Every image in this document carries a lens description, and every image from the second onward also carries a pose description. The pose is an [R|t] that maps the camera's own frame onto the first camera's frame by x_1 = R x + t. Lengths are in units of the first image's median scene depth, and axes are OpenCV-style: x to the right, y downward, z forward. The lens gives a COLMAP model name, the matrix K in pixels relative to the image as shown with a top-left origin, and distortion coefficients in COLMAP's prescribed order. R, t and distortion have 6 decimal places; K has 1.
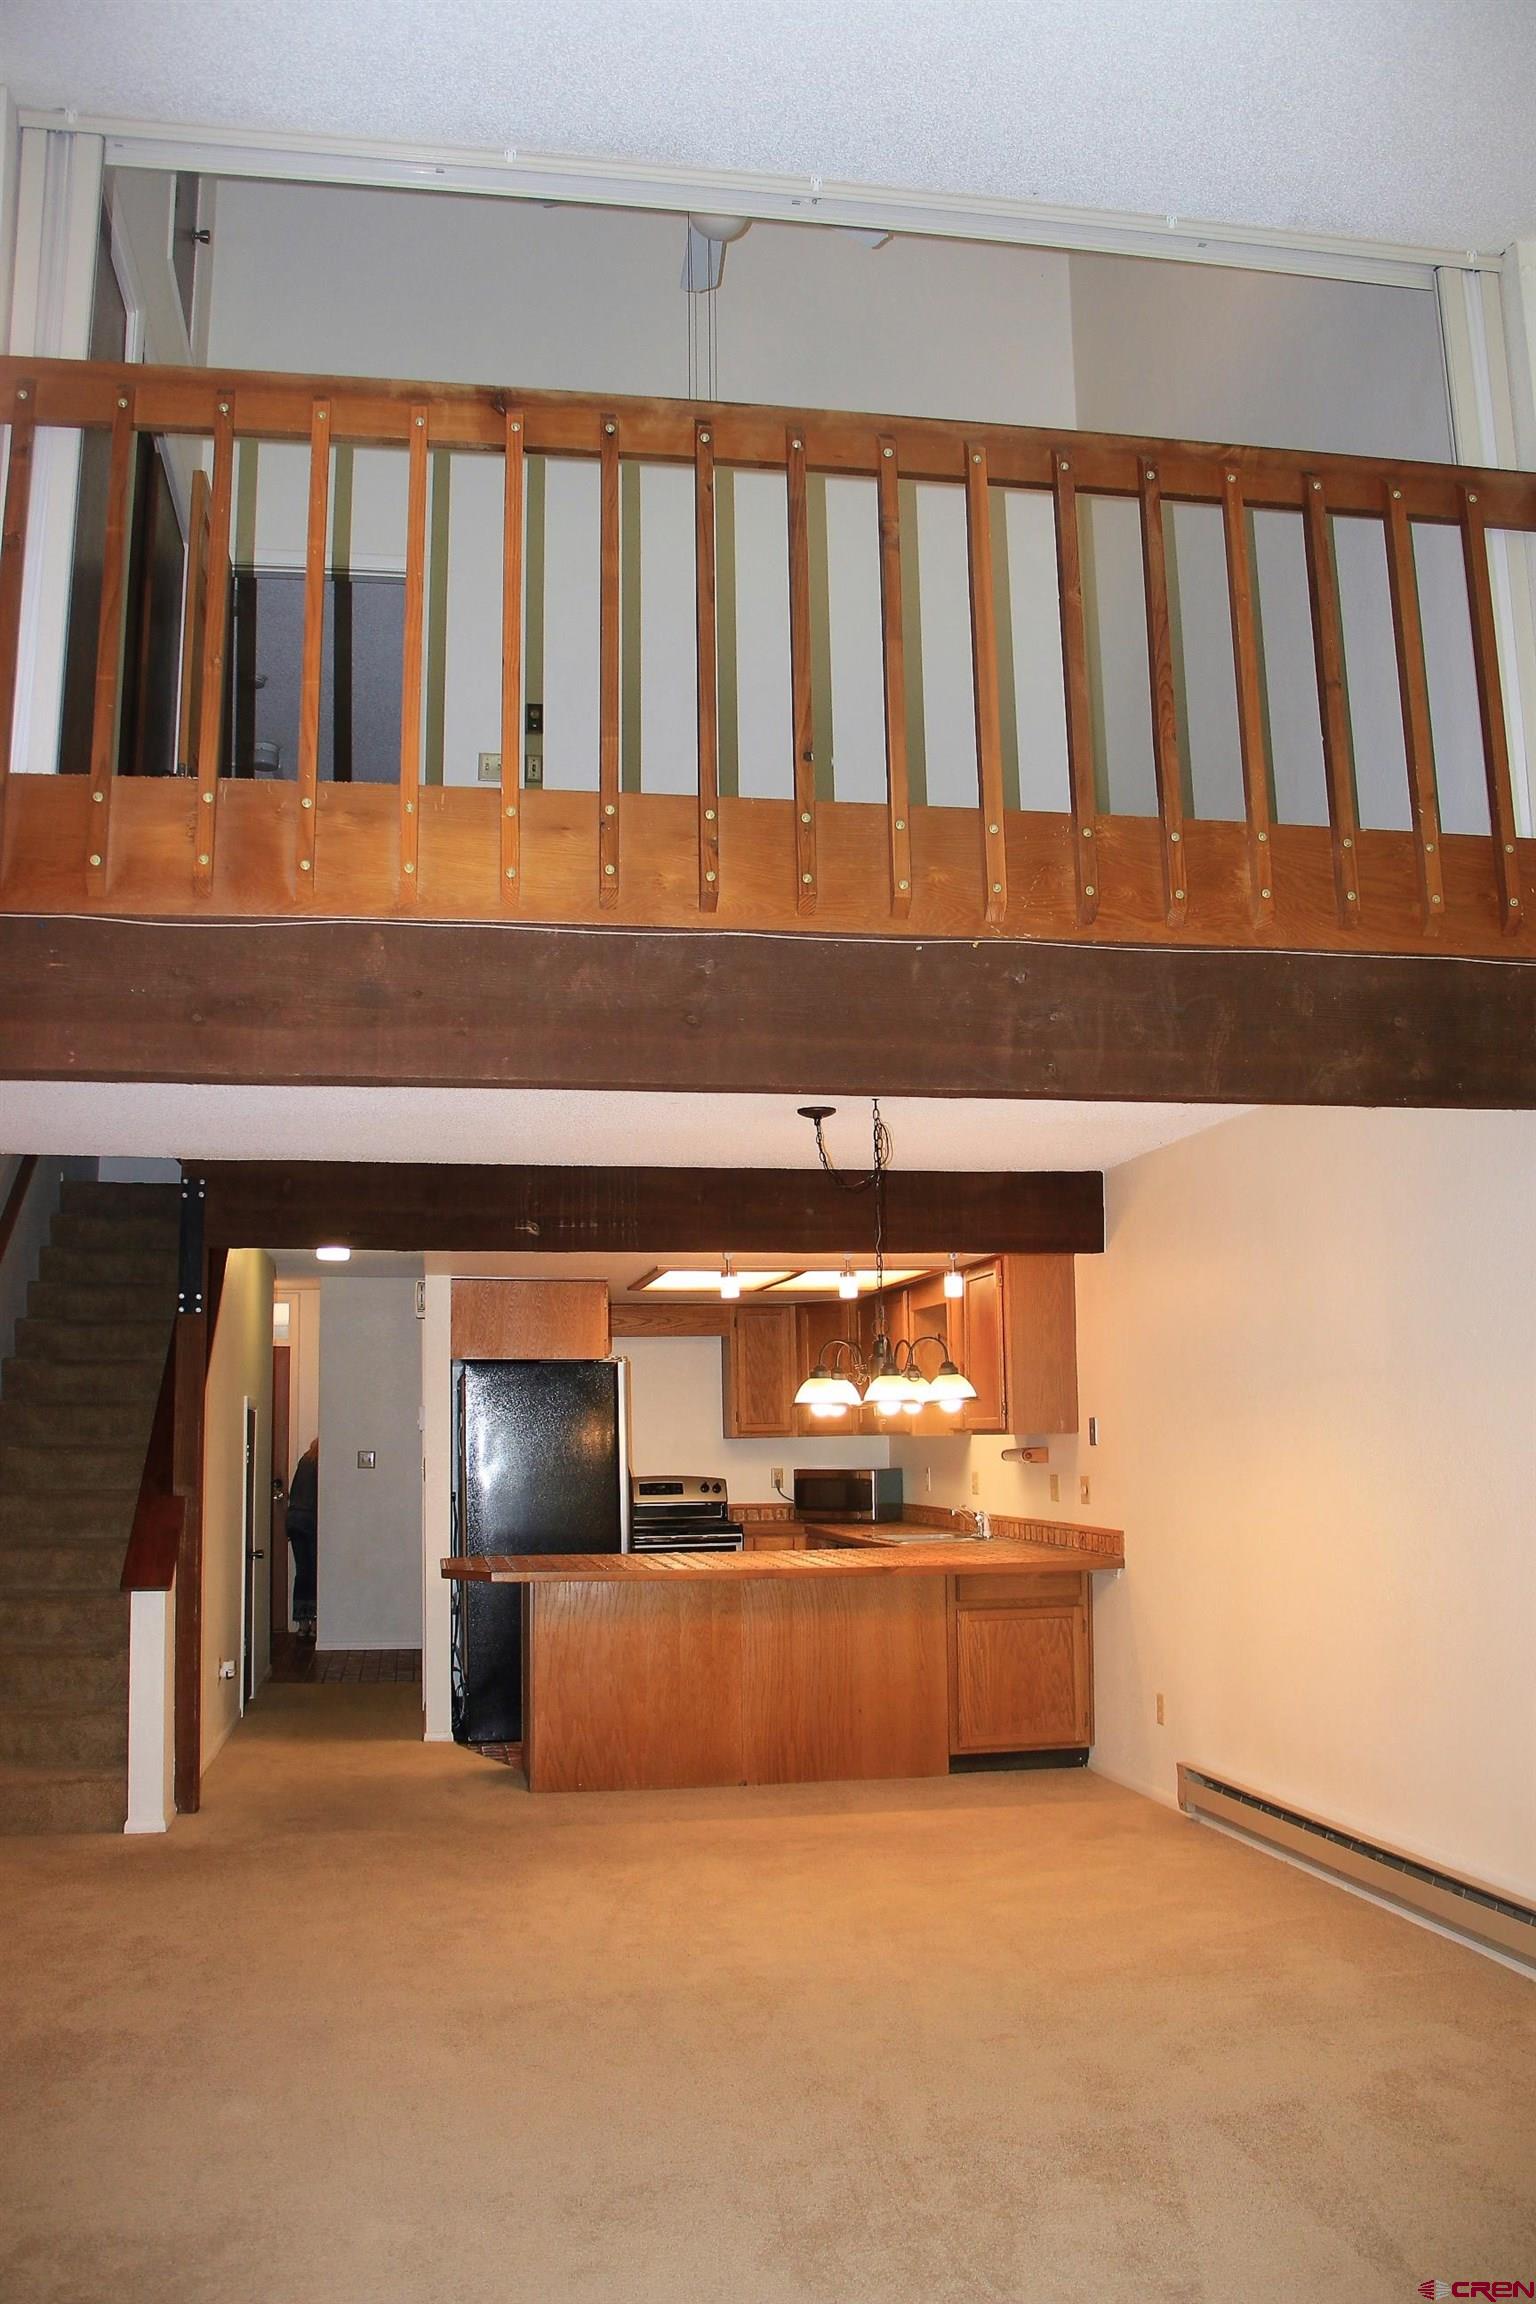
lens RADIAL K [[1940.9, 0, 717.2], [0, 1940.9, 1188.8], [0, 0, 1]] dist [-0.147711, 0.062496]
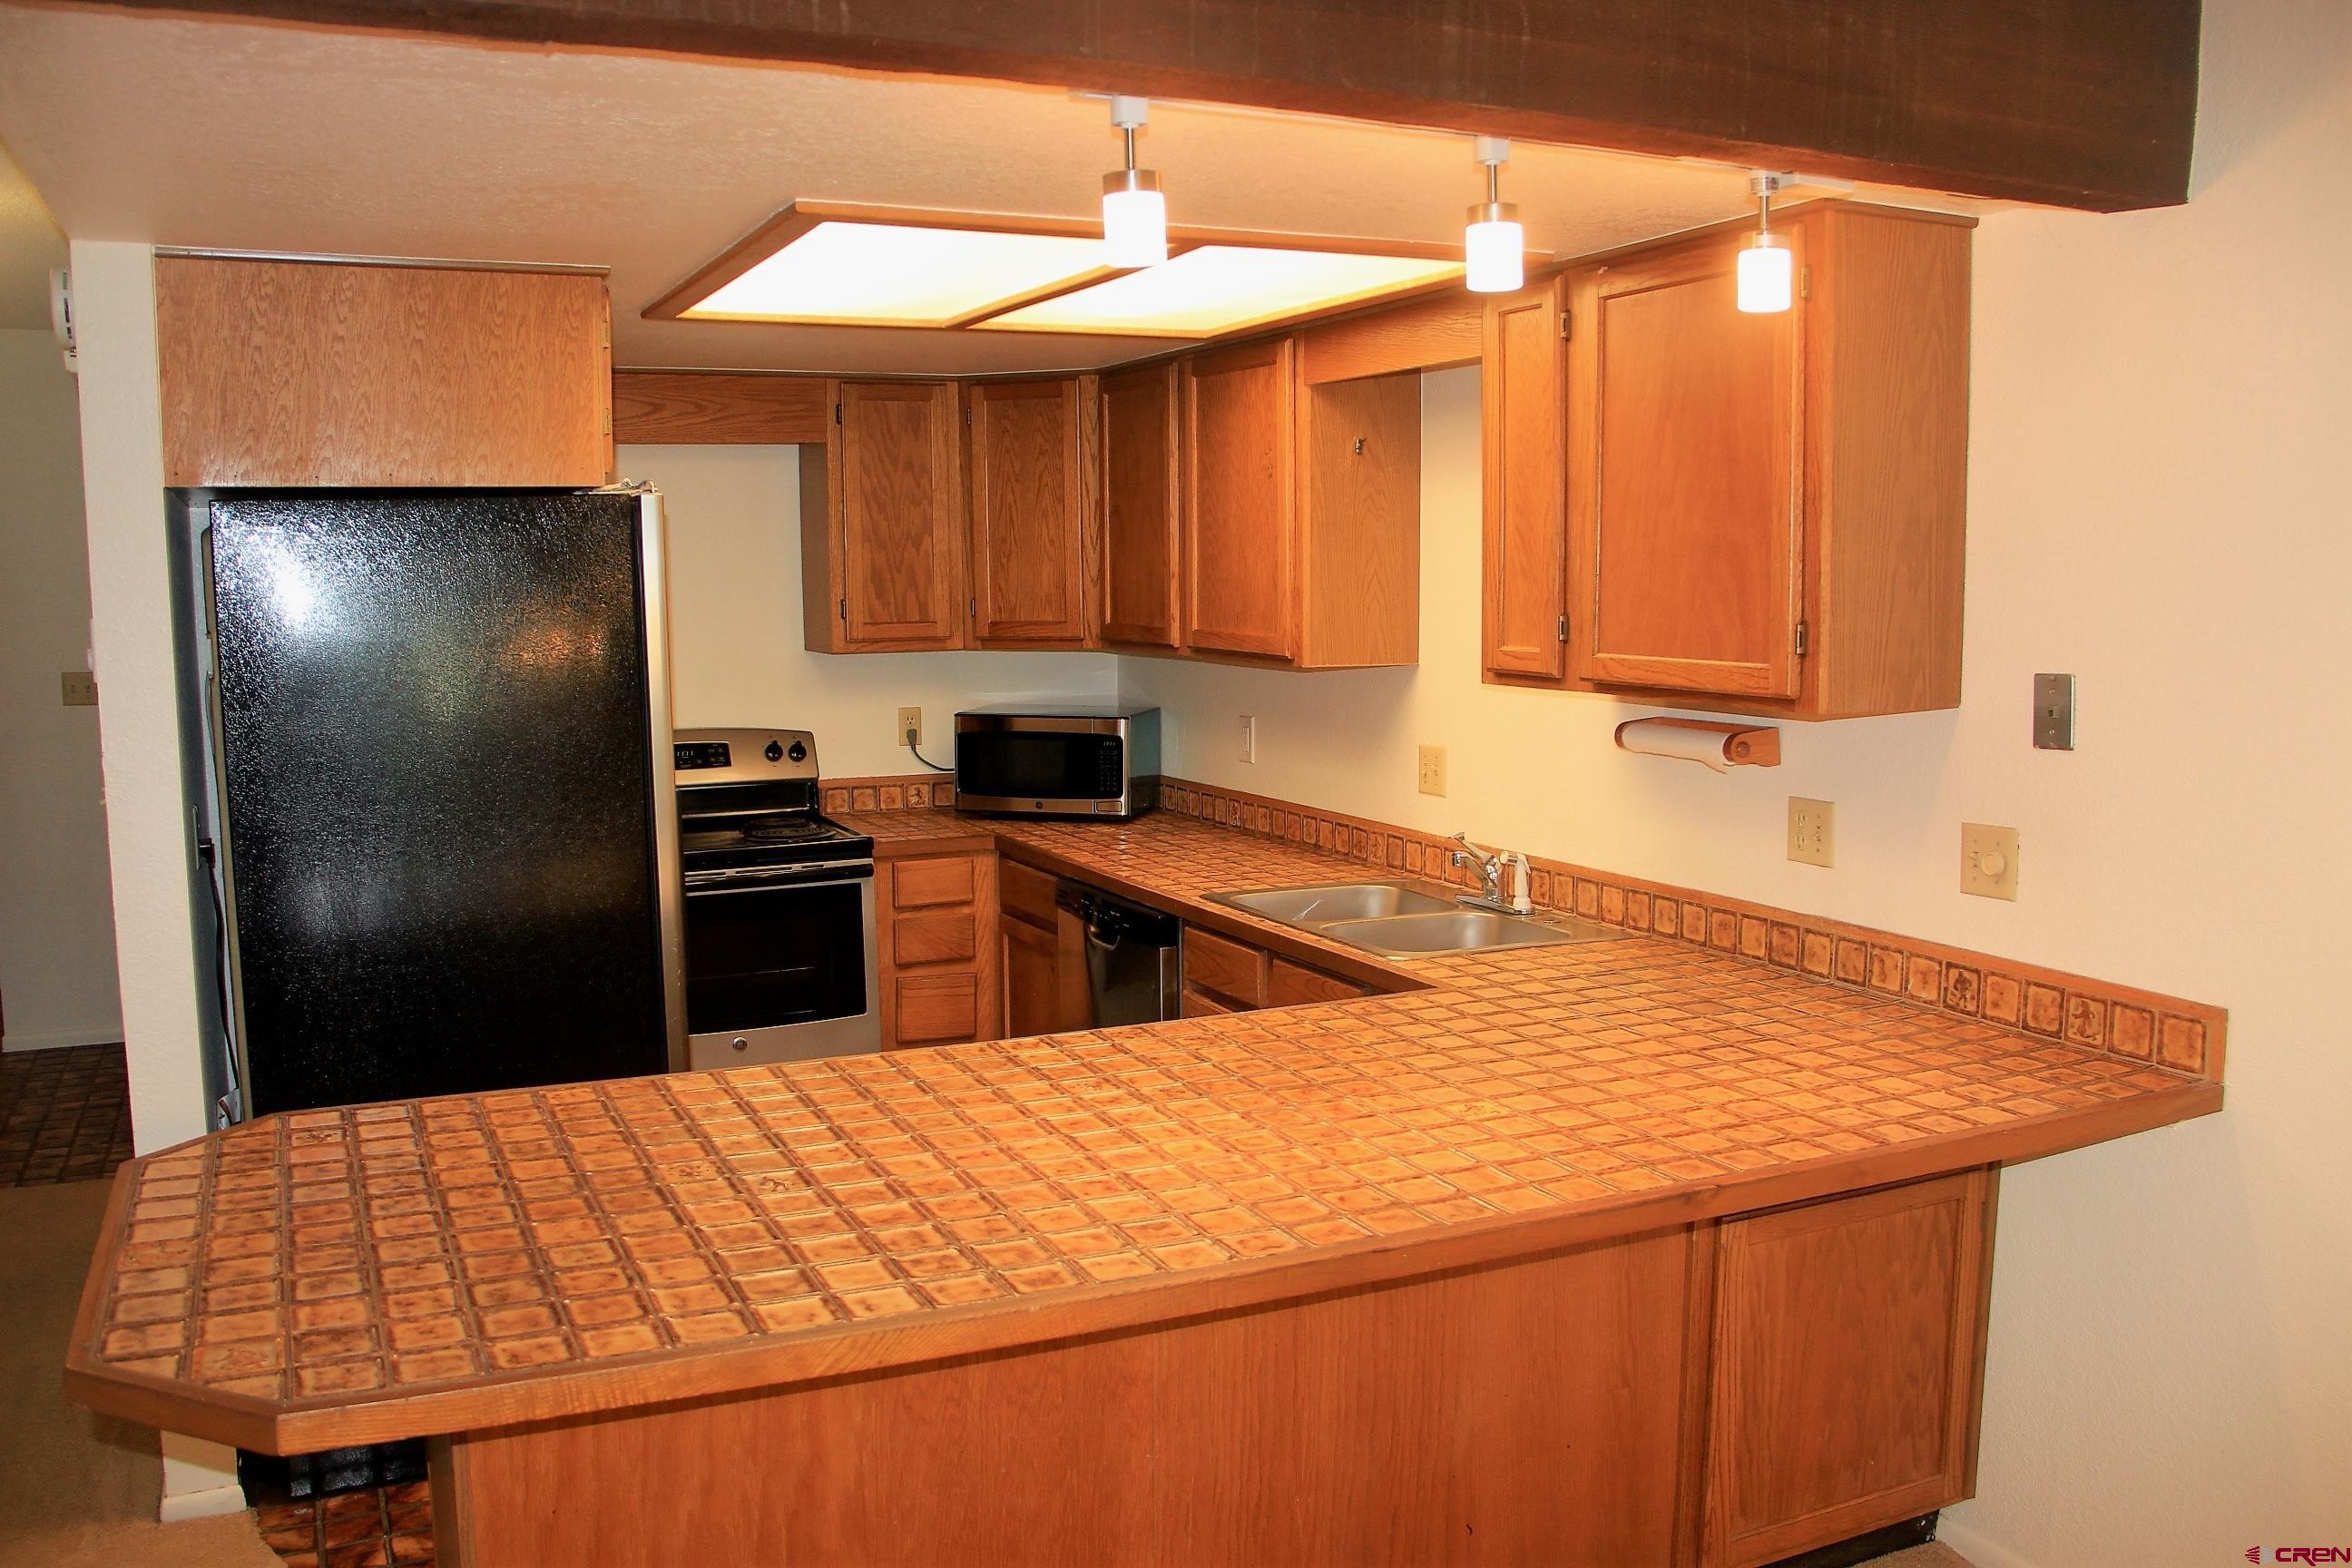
lens RADIAL K [[1981.4, 0, 1173.3], [0, 1981.4, 790.6], [0, 0, 1]] dist [-0.147711, 0.062496]
pose [[0.960336, -0.026395, 0.277593, -0.070498], [-0.039110, 0.972919, 0.227813, 0.066202], [-0.276089, -0.229633, 0.933297, 0.727533]]
